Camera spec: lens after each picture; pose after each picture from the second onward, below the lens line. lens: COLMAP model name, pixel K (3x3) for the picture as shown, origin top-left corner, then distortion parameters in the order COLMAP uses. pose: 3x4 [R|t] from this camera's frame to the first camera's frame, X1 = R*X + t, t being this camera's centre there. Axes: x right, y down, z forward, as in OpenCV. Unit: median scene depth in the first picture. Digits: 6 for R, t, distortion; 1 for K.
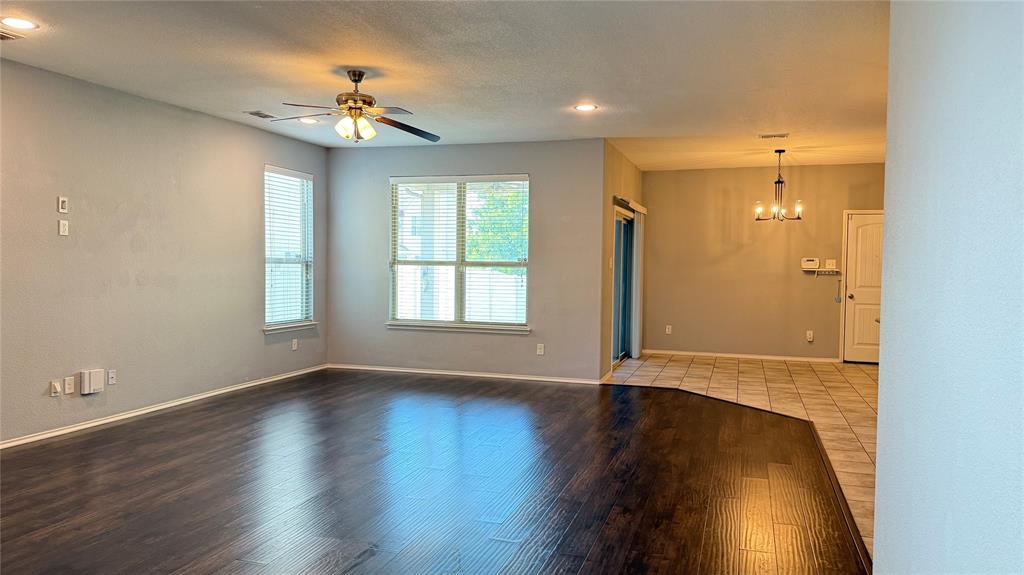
lens RADIAL K [[714.8, 0, 511.7], [0, 714.8, 291.3], [0, 0, 1]] dist [0.109725, -0.163292]
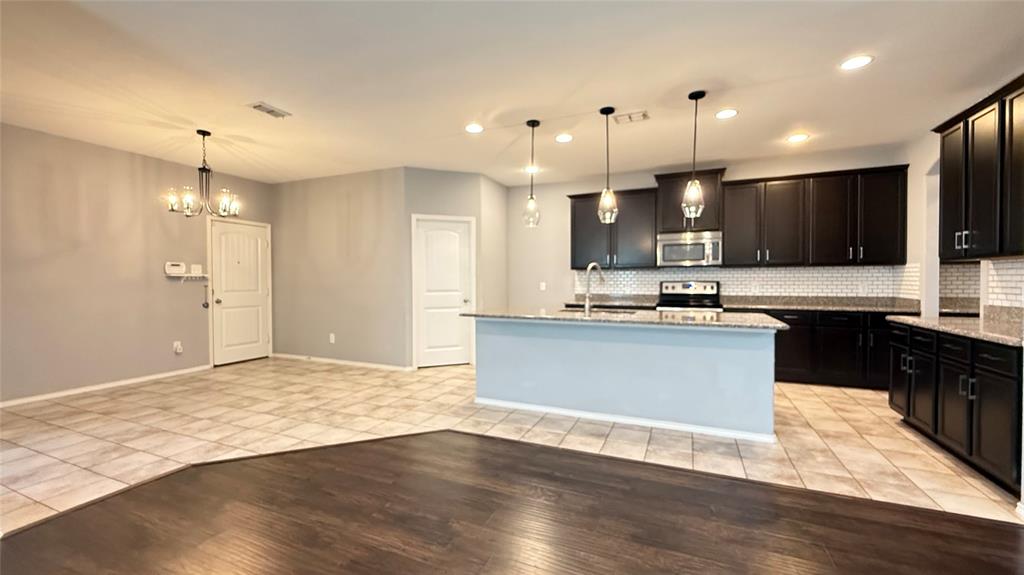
lens RADIAL K [[408.6, 0, 512.0], [0, 408.6, 287.5], [0, 0, 1]] dist [0.010839, -0.000030]
pose [[0.100517, -0.030487, 0.994468, -0.077328], [0.043089, 0.998726, 0.026262, -0.011277], [-0.994002, 0.040211, 0.101703, 0.615122]]
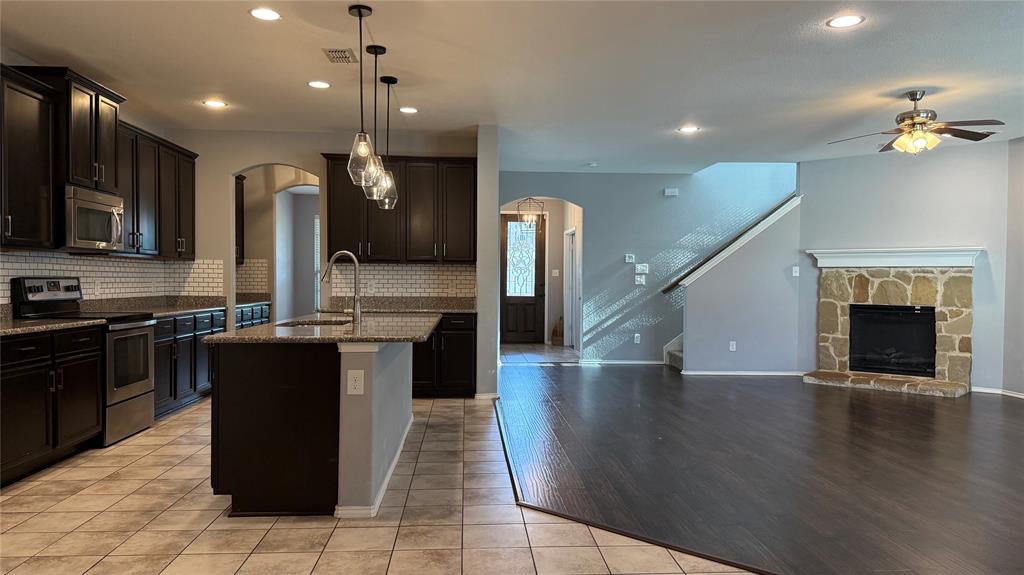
lens RADIAL K [[708.3, 0, 489.2], [0, 708.3, 292.3], [0, 0, 1]] dist [-0.025007, -0.005132]
pose [[-0.939723, -0.012226, -0.341719, 0.466976], [-0.030297, 0.998407, 0.047596, -0.018702], [0.340593, 0.055080, -0.938596, 1.113773]]
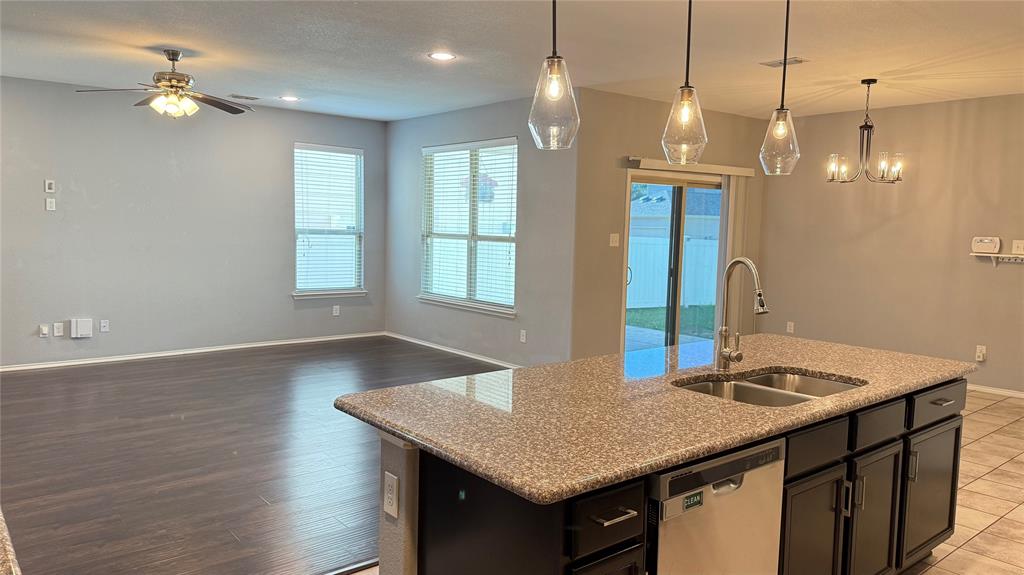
lens RADIAL K [[714.8, 0, 511.7], [0, 714.8, 291.3], [0, 0, 1]] dist [0.109725, -0.163292]
pose [[0.840663, 0.057726, -0.538473, 0.478839], [-0.033608, 0.997947, 0.054514, -0.021225], [0.540515, -0.027731, 0.840877, 0.238458]]
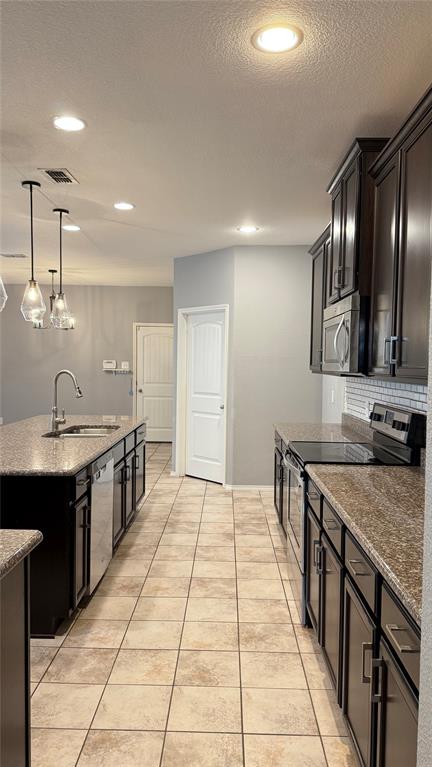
lens RADIAL K [[535.4, 0, 216.0], [0, 535.4, 383.5], [0, 0, 1]] dist [0.109725, -0.163292]
pose [[0.959211, -0.007022, 0.282605, 0.382891], [0.005532, 0.999966, 0.006071, -0.012514], [-0.282638, -0.004260, 0.959217, 0.070082]]
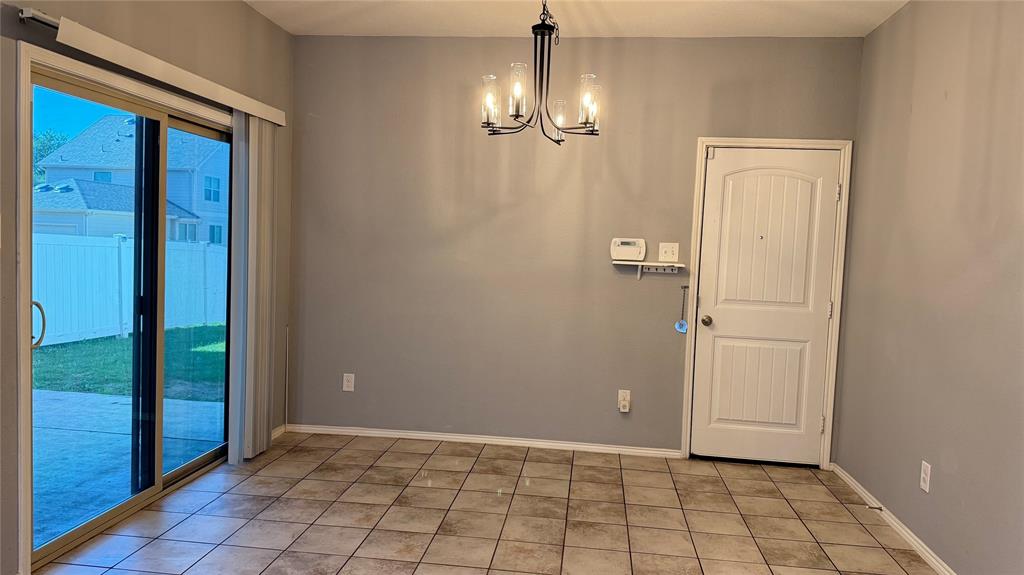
lens RADIAL K [[714.8, 0, 511.7], [0, 714.8, 291.3], [0, 0, 1]] dist [0.109725, -0.163292]
pose [[0.982848, 0.015560, 0.183759, 0.295255], [-0.020818, 0.999426, 0.026720, -0.026081], [-0.183238, -0.030087, 0.982608, 0.649963]]
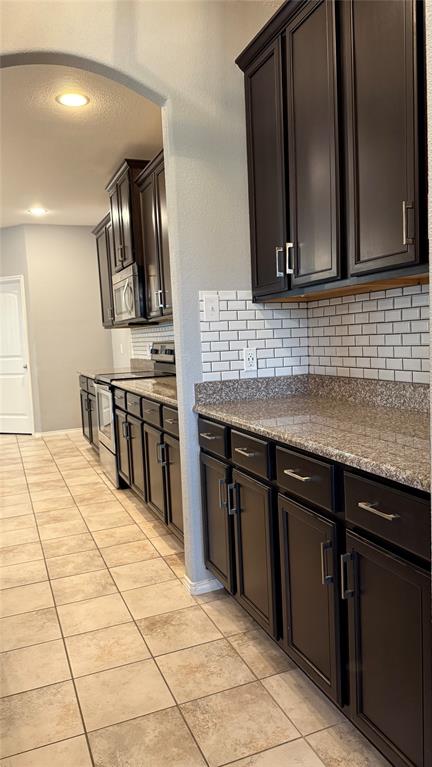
lens RADIAL K [[535.4, 0, 216.0], [0, 535.4, 383.5], [0, 0, 1]] dist [0.109725, -0.163292]
pose [[0.769027, -0.100405, 0.631282, 0.292660], [0.076307, 0.994945, 0.065289, 0.017393], [-0.634646, -0.002038, 0.772801, -0.067373]]
